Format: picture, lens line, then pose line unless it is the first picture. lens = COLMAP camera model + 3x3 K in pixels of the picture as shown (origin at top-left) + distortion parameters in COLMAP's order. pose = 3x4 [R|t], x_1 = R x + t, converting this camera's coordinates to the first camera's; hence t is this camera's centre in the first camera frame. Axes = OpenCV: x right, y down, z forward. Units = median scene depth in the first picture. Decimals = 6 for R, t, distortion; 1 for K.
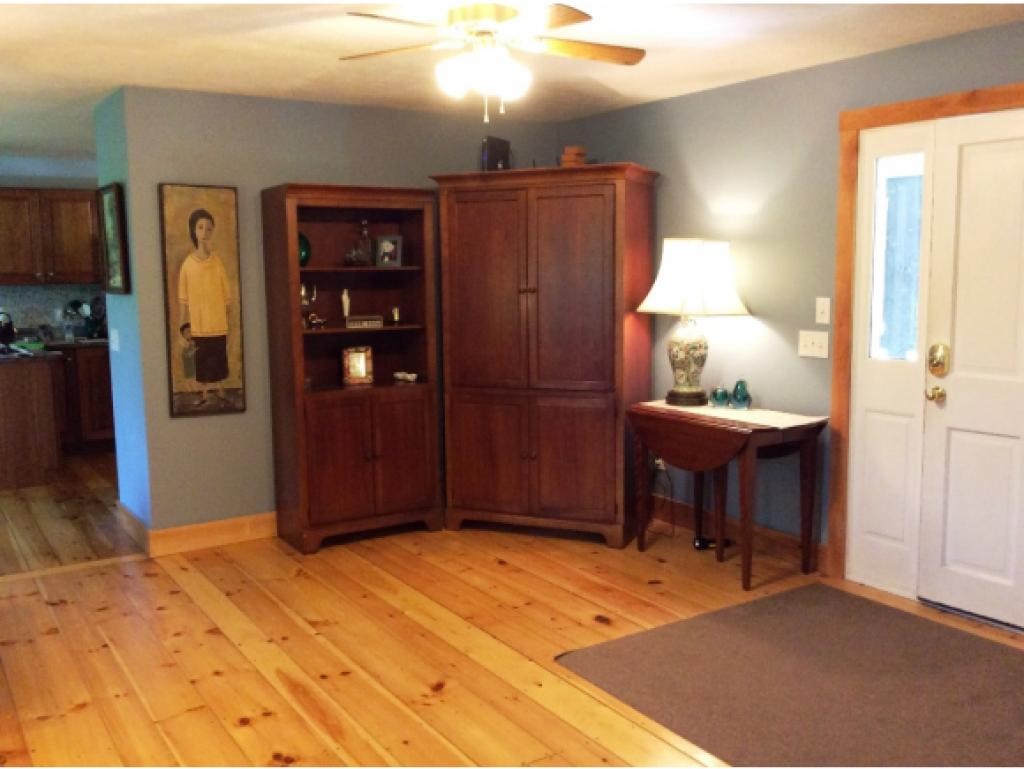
lens RADIAL K [[950.0, 0, 512.0], [0, 950.0, 384.5], [0, 0, 1]] dist [0.020332, 0.001221]
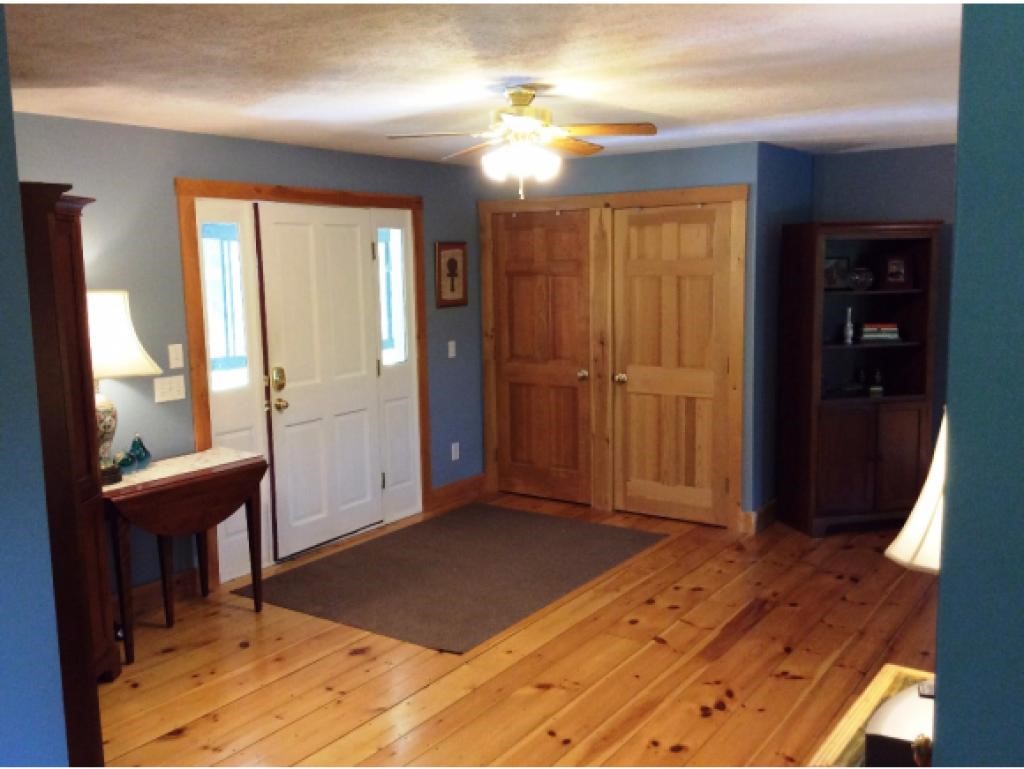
lens RADIAL K [[950.0, 0, 512.0], [0, 950.0, 384.5], [0, 0, 1]] dist [0.020332, 0.001221]
pose [[-0.389806, -0.097673, 0.915703, -0.899095], [0.141016, 0.976301, 0.164166, -0.187727], [-0.910036, 0.193121, -0.366795, 1.170121]]
